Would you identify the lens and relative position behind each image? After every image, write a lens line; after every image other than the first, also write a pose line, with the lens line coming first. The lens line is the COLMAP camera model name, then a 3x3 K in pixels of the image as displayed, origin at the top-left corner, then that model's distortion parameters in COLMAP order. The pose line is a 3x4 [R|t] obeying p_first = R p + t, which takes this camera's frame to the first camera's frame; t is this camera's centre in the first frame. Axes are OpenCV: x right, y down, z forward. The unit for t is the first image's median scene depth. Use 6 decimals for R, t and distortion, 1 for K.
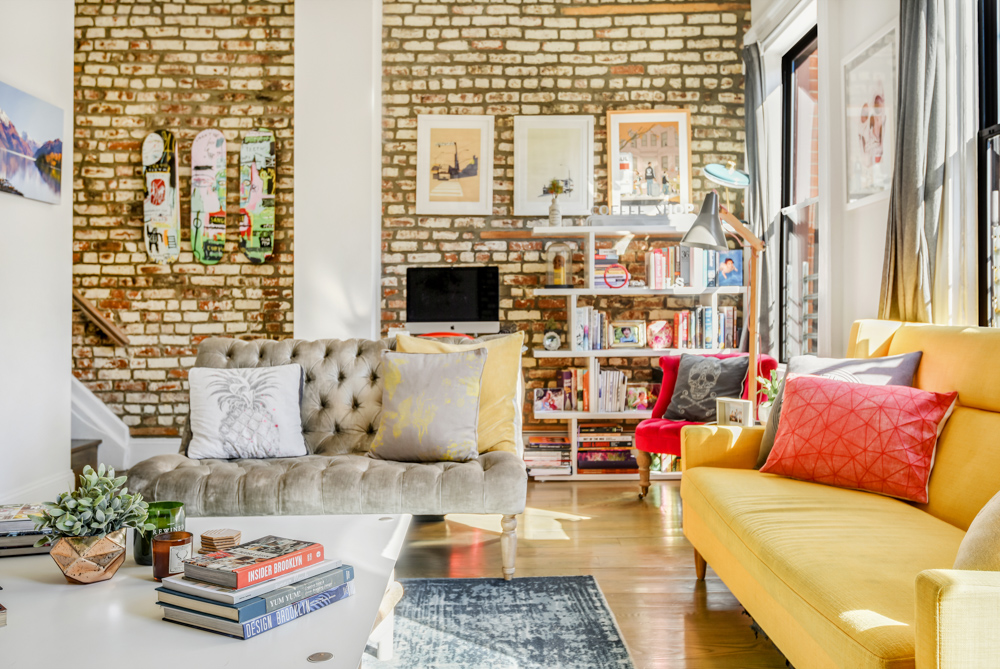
lens RADIAL K [[883.4, 0, 500.0], [0, 883.4, 334.5], [0, 0, 1]] dist [-0.001176, -0.001888]
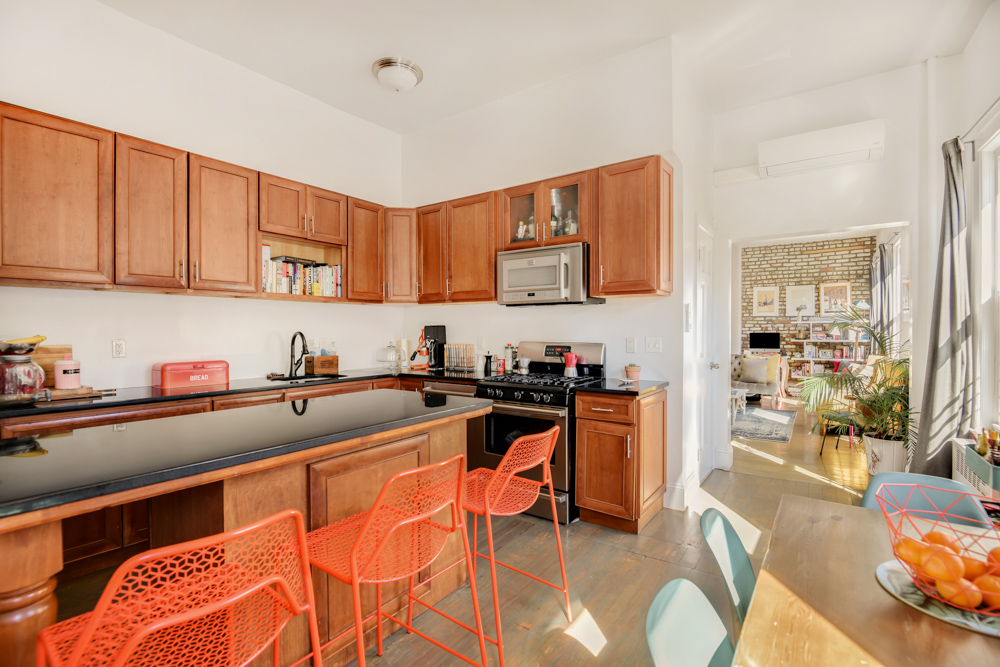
lens RADIAL K [[456.5, 0, 500.0], [0, 456.5, 333.5], [0, 0, 1]] dist [-0.019157, -0.004642]
pose [[0.815554, 0.000497, -0.578681, 0.123252], [-0.008289, 0.999907, -0.010822, -0.043849], [0.578622, 0.013622, 0.815482, -0.995532]]
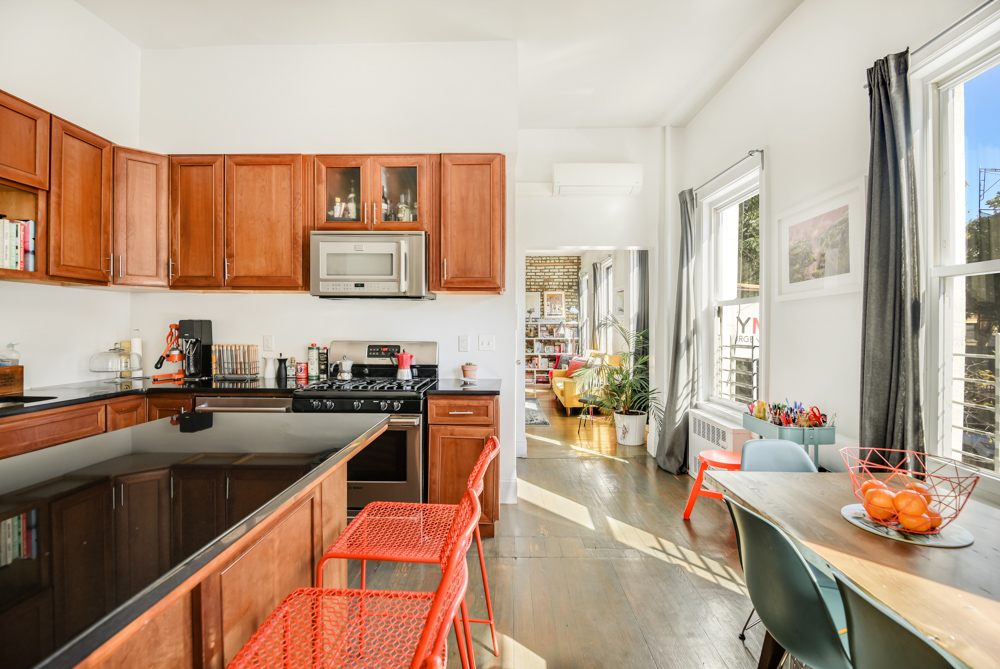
lens RADIAL K [[456.5, 0, 500.0], [0, 456.5, 334.5], [0, 0, 1]] dist [-0.019157, -0.004642]
pose [[0.999983, 0.003443, -0.004669, -0.059641], [-0.003489, 0.999946, -0.009775, -0.042379], [0.004635, 0.009791, 0.999941, -0.990481]]
